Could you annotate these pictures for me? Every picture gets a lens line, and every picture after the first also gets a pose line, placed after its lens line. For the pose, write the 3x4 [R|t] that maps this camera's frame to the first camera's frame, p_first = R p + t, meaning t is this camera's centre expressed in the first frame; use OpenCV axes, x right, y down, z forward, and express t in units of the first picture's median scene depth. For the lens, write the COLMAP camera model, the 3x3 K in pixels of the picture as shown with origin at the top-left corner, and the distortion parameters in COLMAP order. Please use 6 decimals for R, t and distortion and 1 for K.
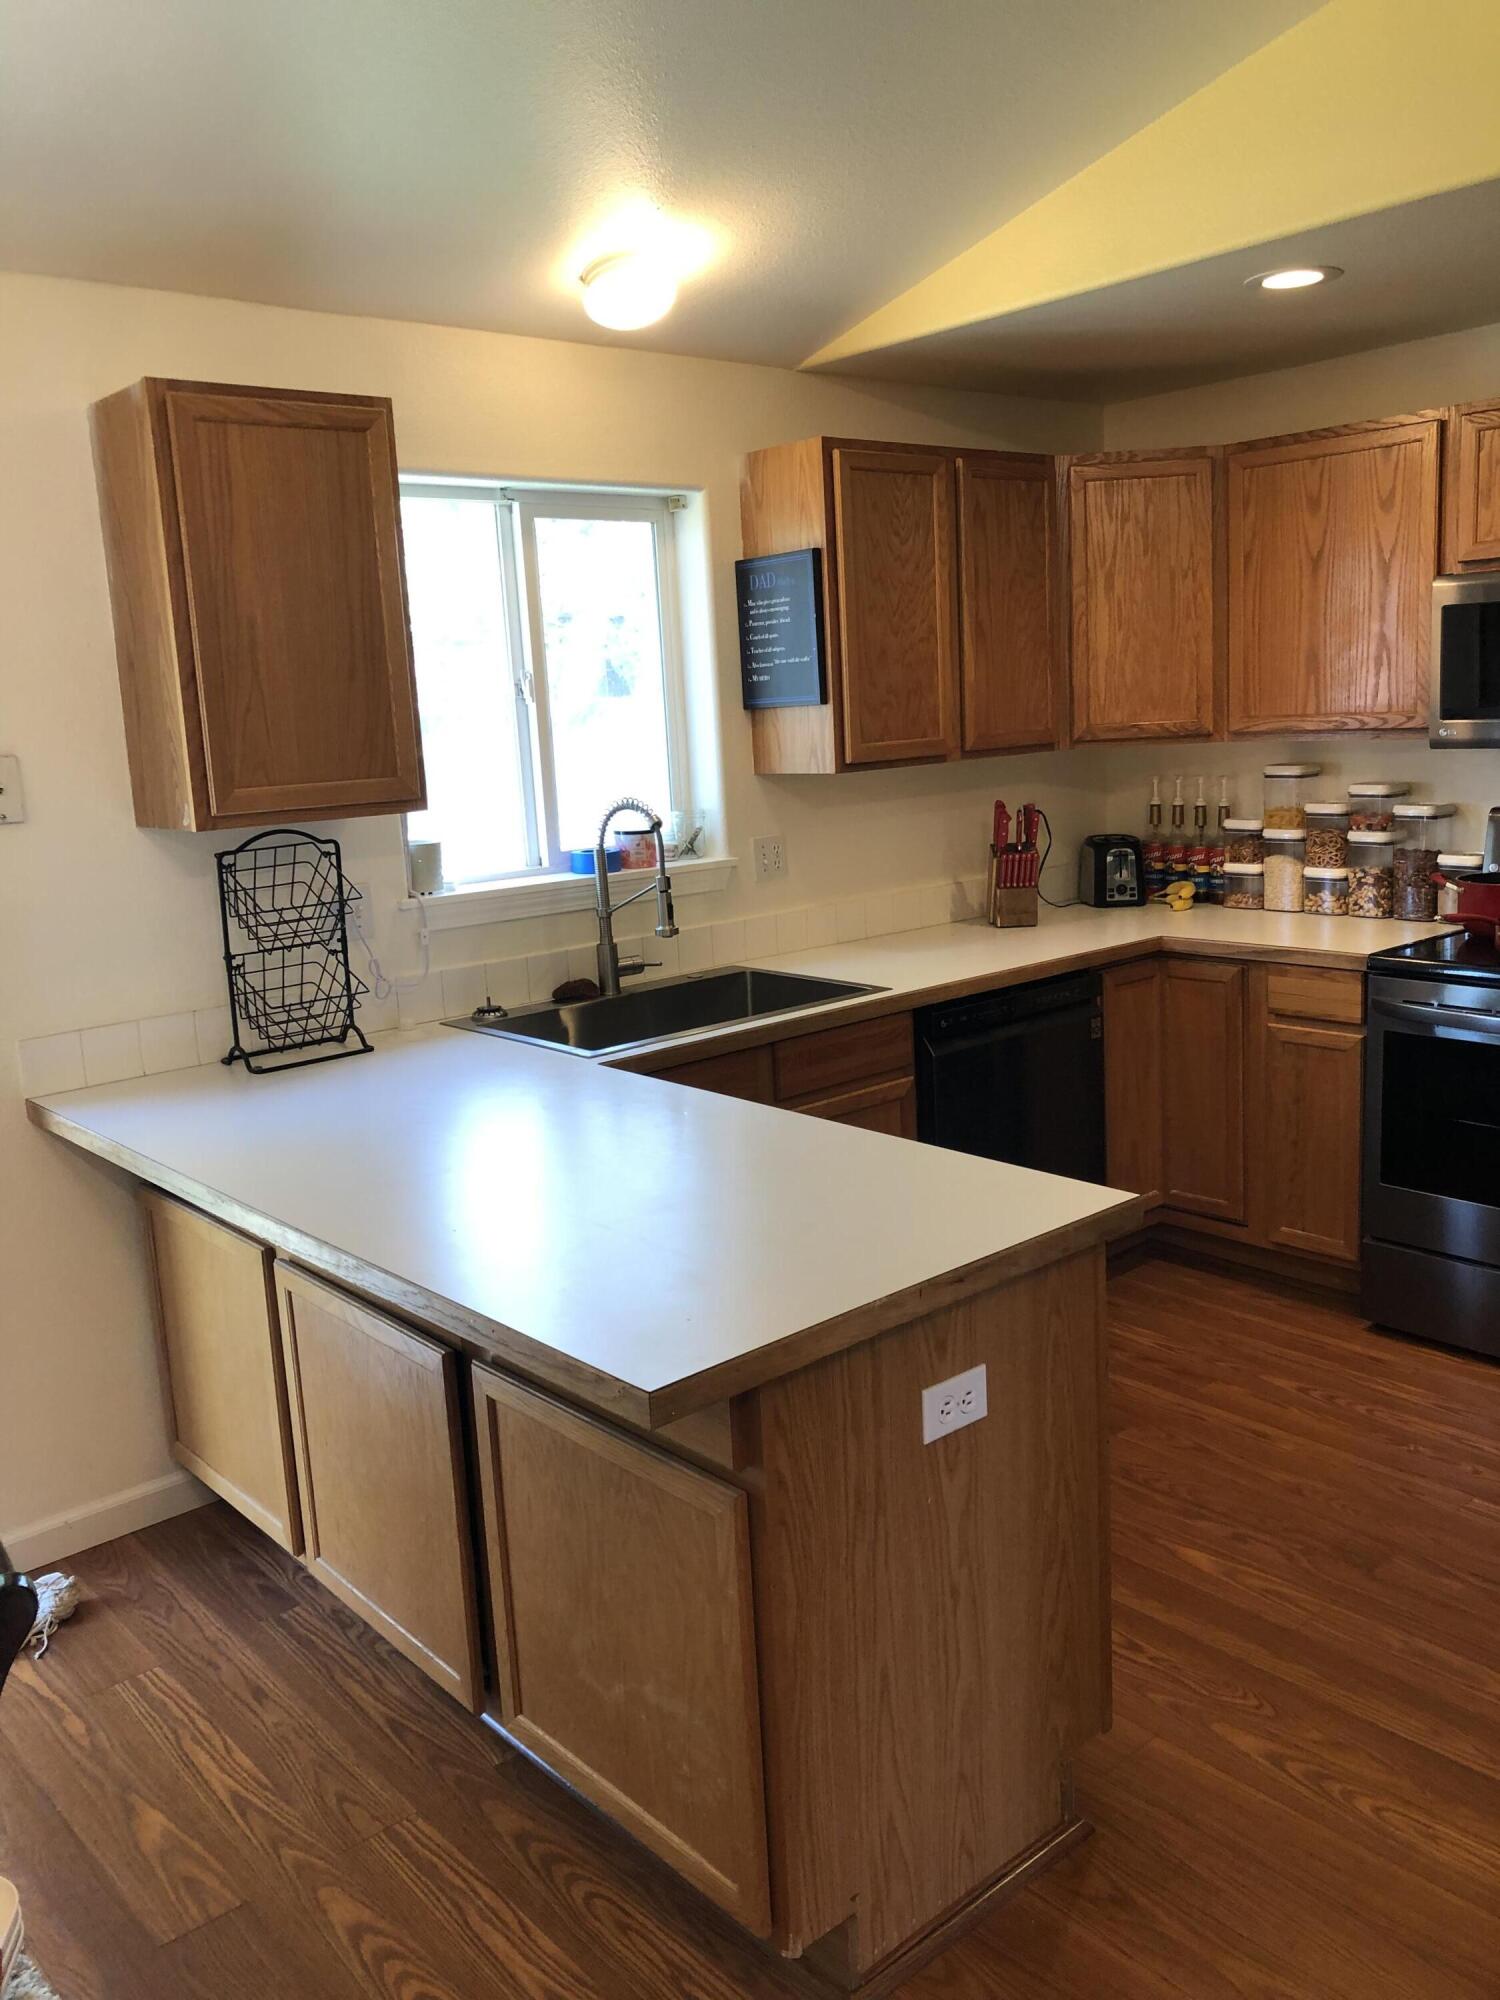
lens RADIAL K [[1628.7, 0, 754.7], [0, 1628.7, 992.4], [0, 0, 1]] dist [0.052221, -0.085419]
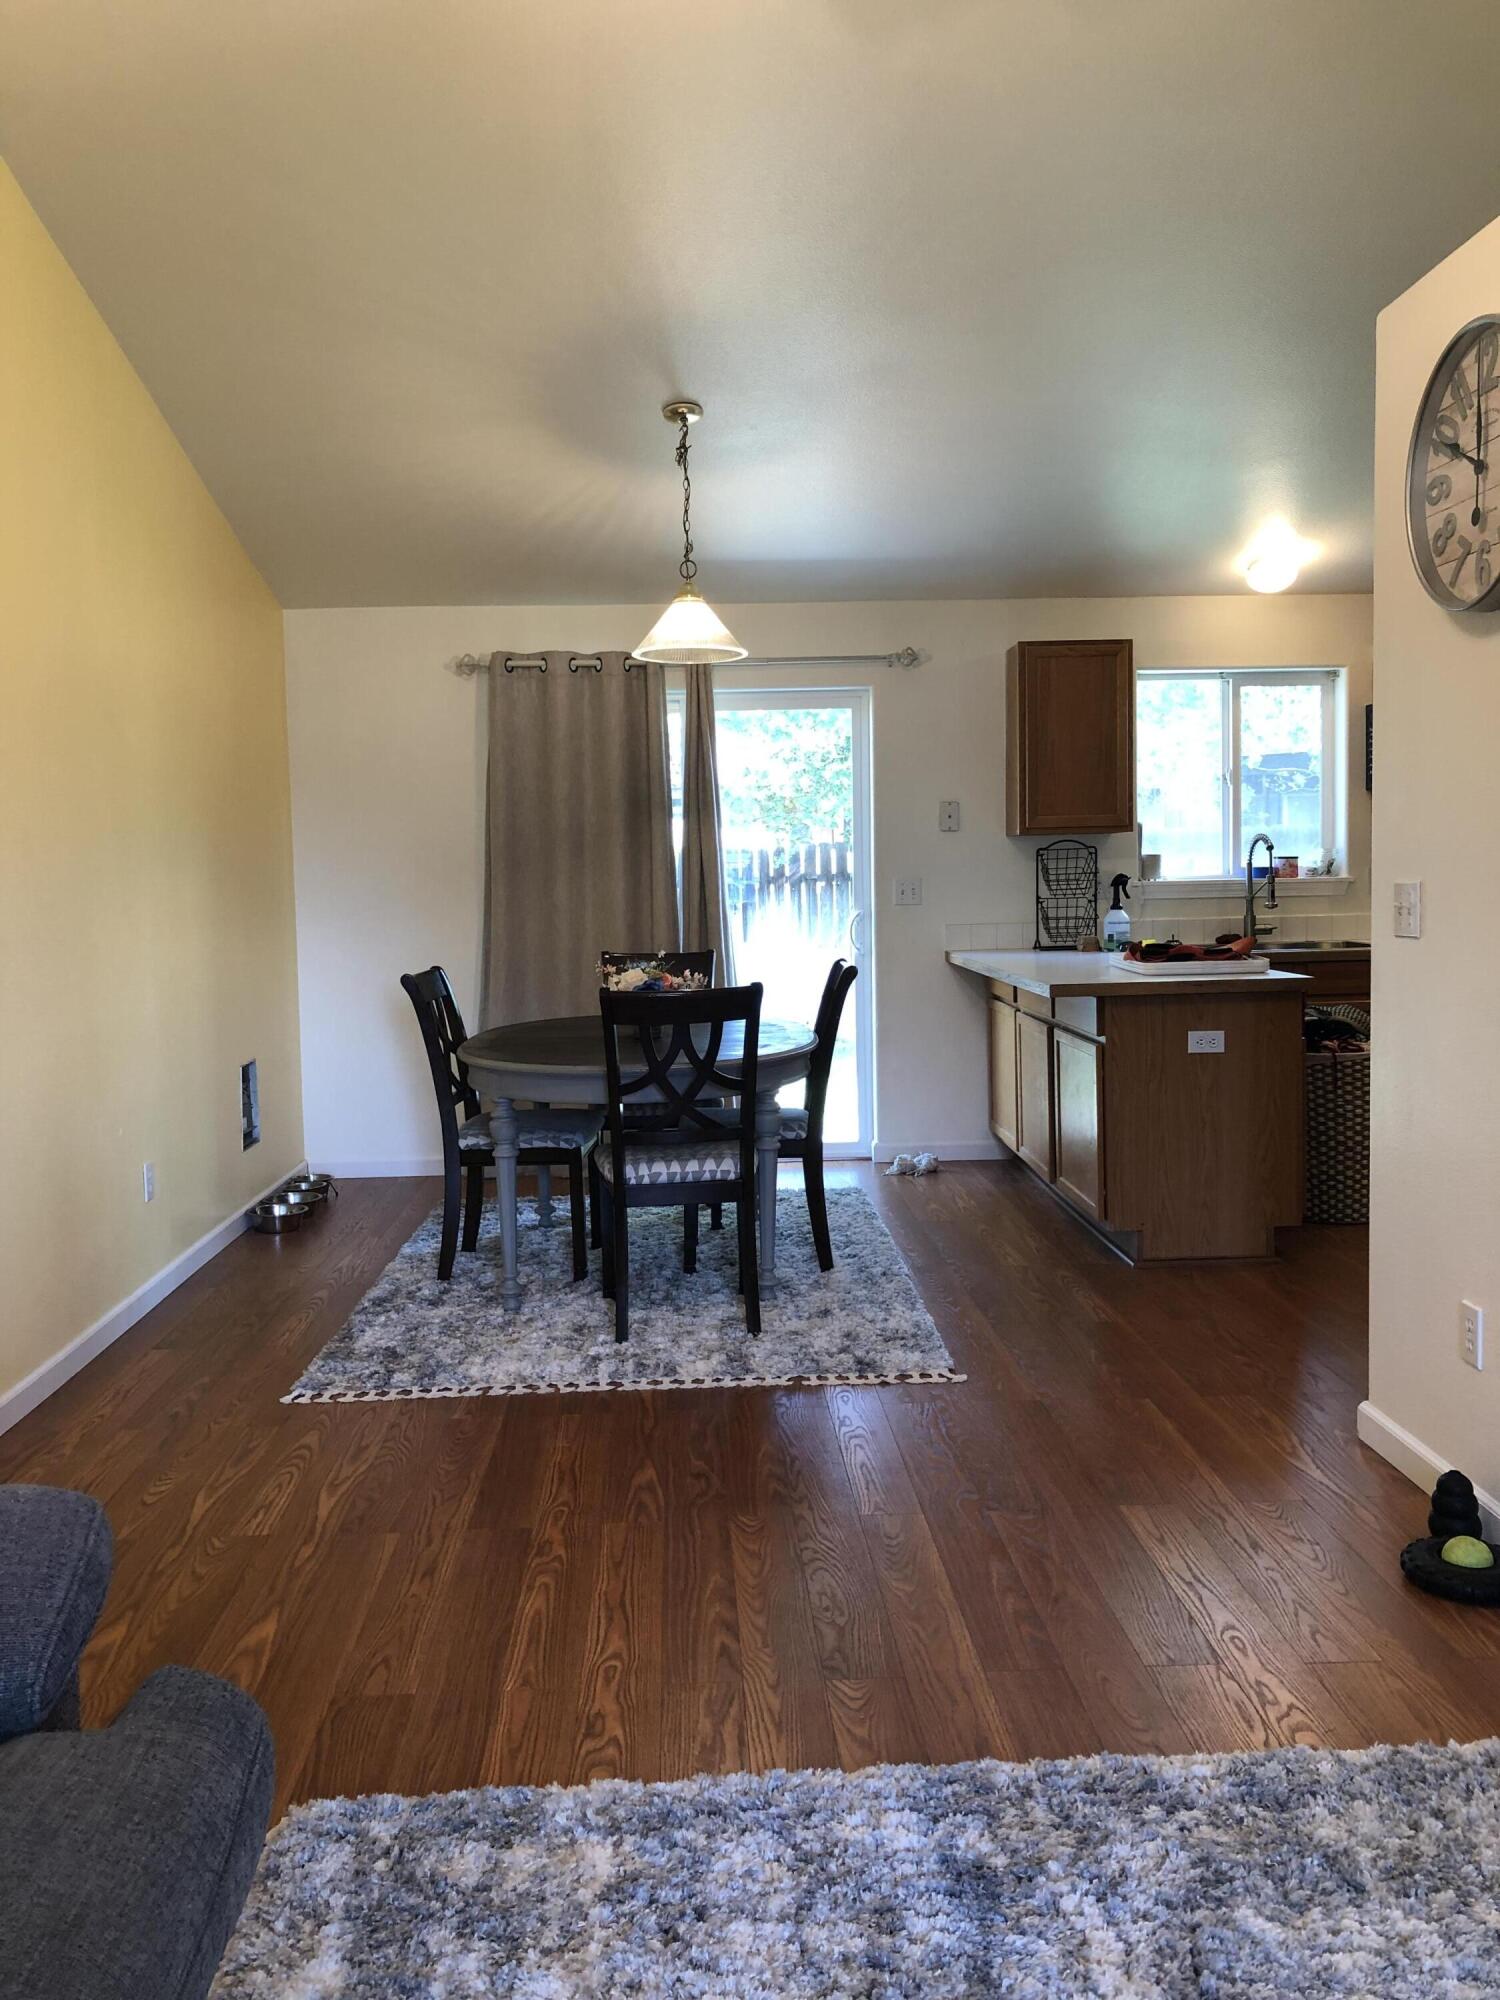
lens RADIAL K [[1590.1, 0, 813.1], [0, 1590.1, 993.7], [0, 0, 1]] dist [0.136867, -0.304044]
pose [[0.807797, 0.082018, -0.583727, 0.549979], [-0.126182, 0.991378, -0.035323, 0.175361], [0.575796, 0.102190, 0.811182, -0.702171]]
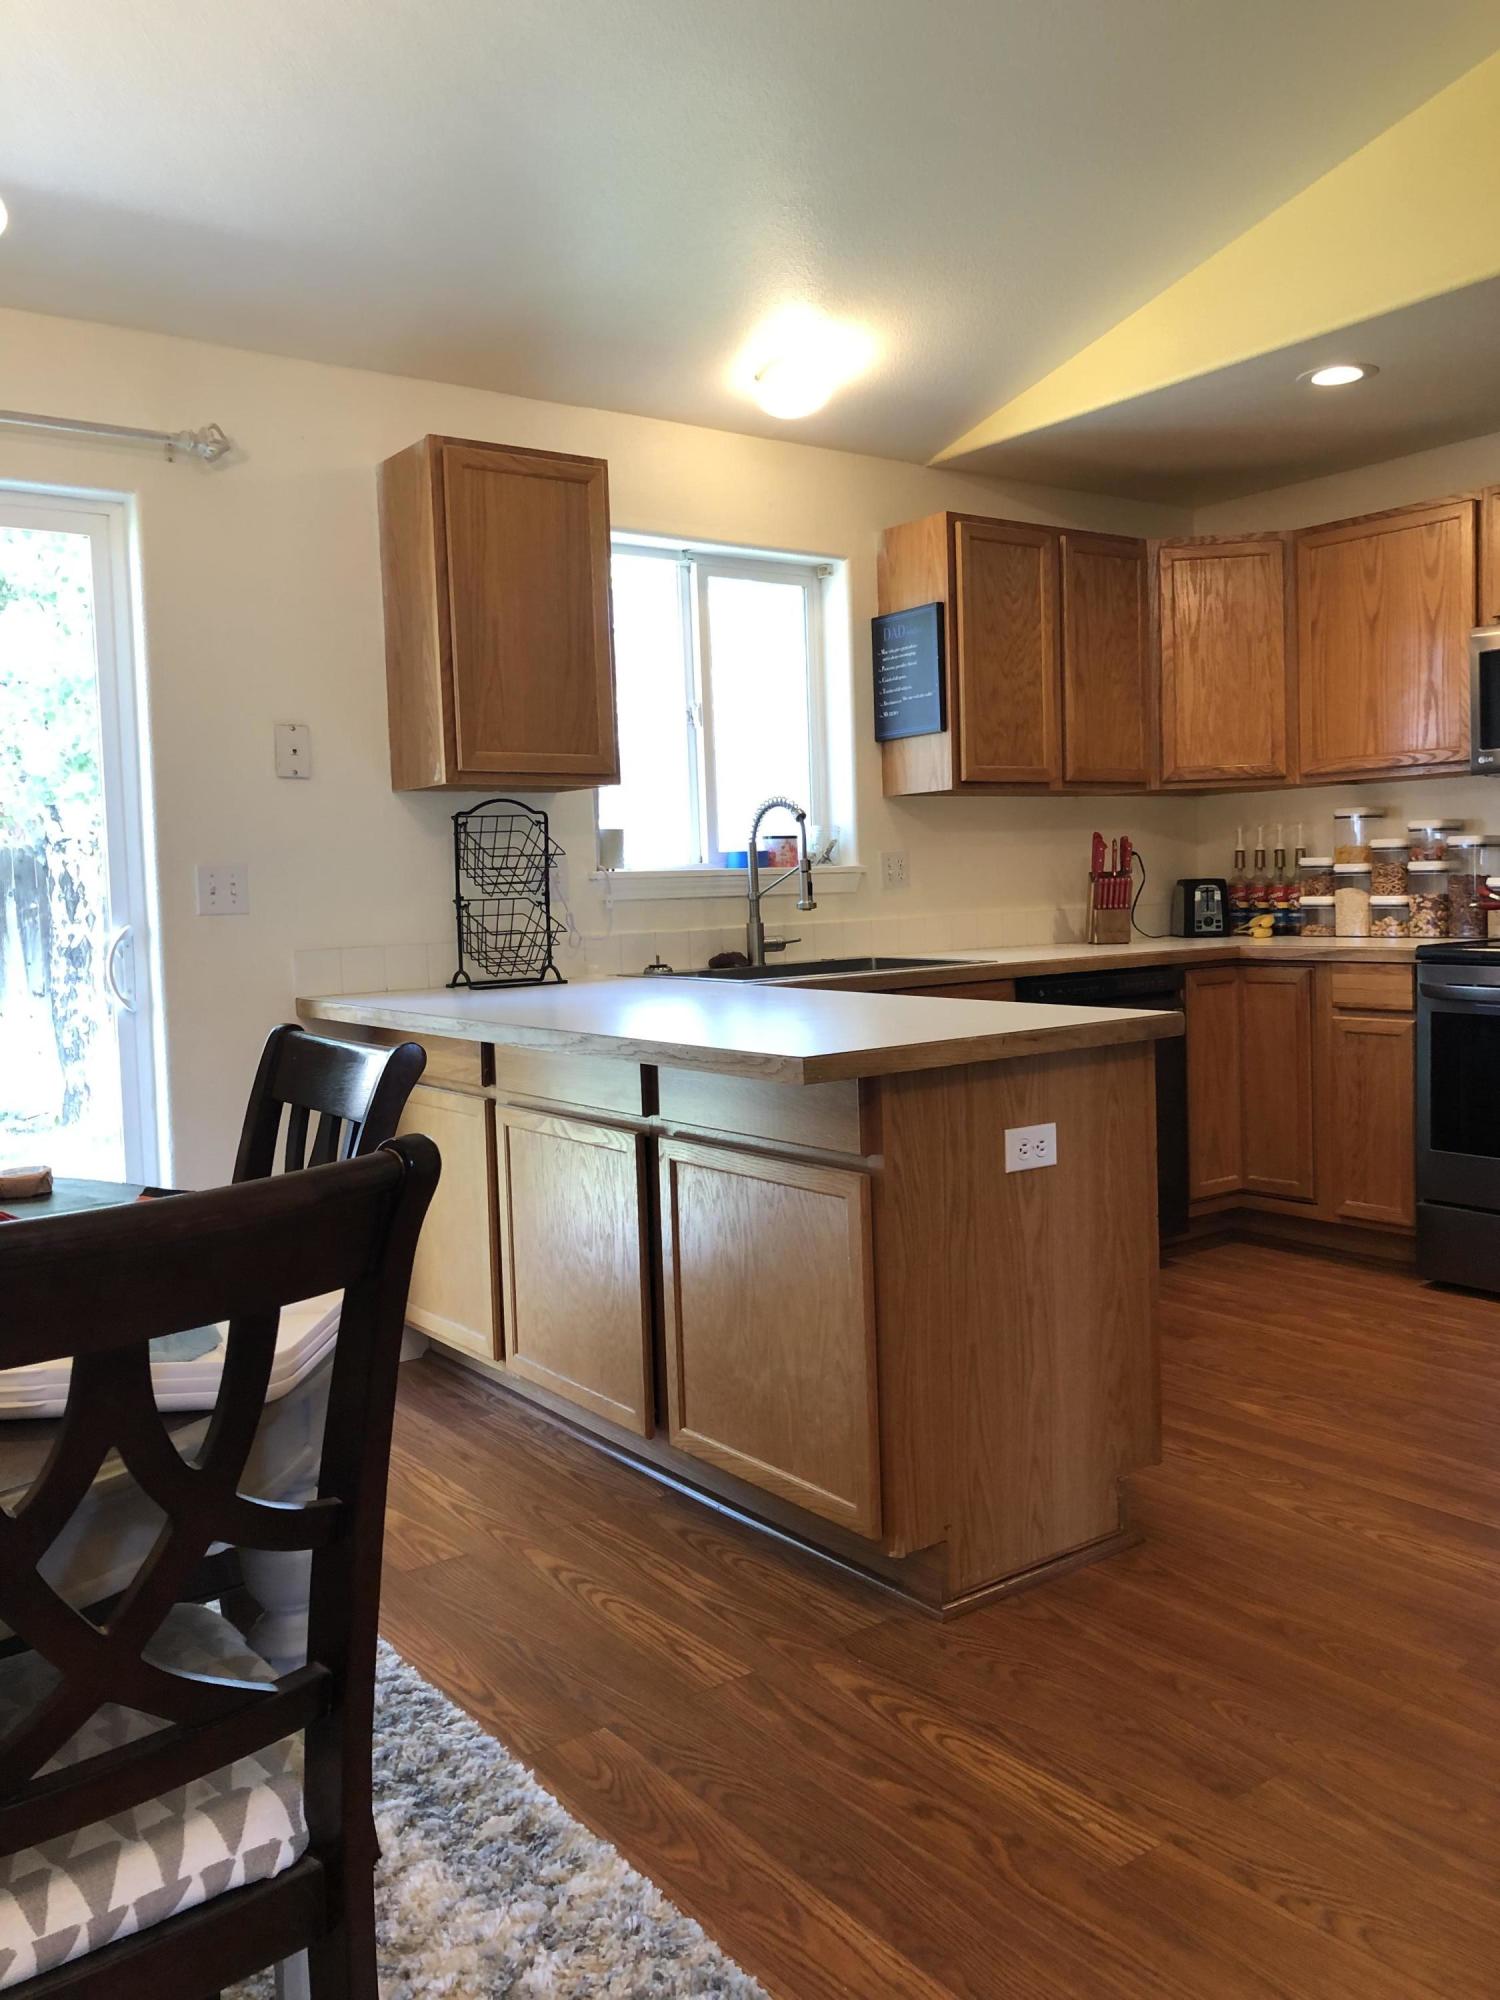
lens RADIAL K [[1609.8, 0, 750.0], [0, 1609.8, 1000.0], [0, 0, 1]] dist [0.065367, -0.162150]
pose [[0.996590, 0.022360, -0.079423, -0.000619], [-0.030176, 0.994668, -0.098617, 0.137608], [0.076794, 0.100678, 0.991951, -0.156366]]
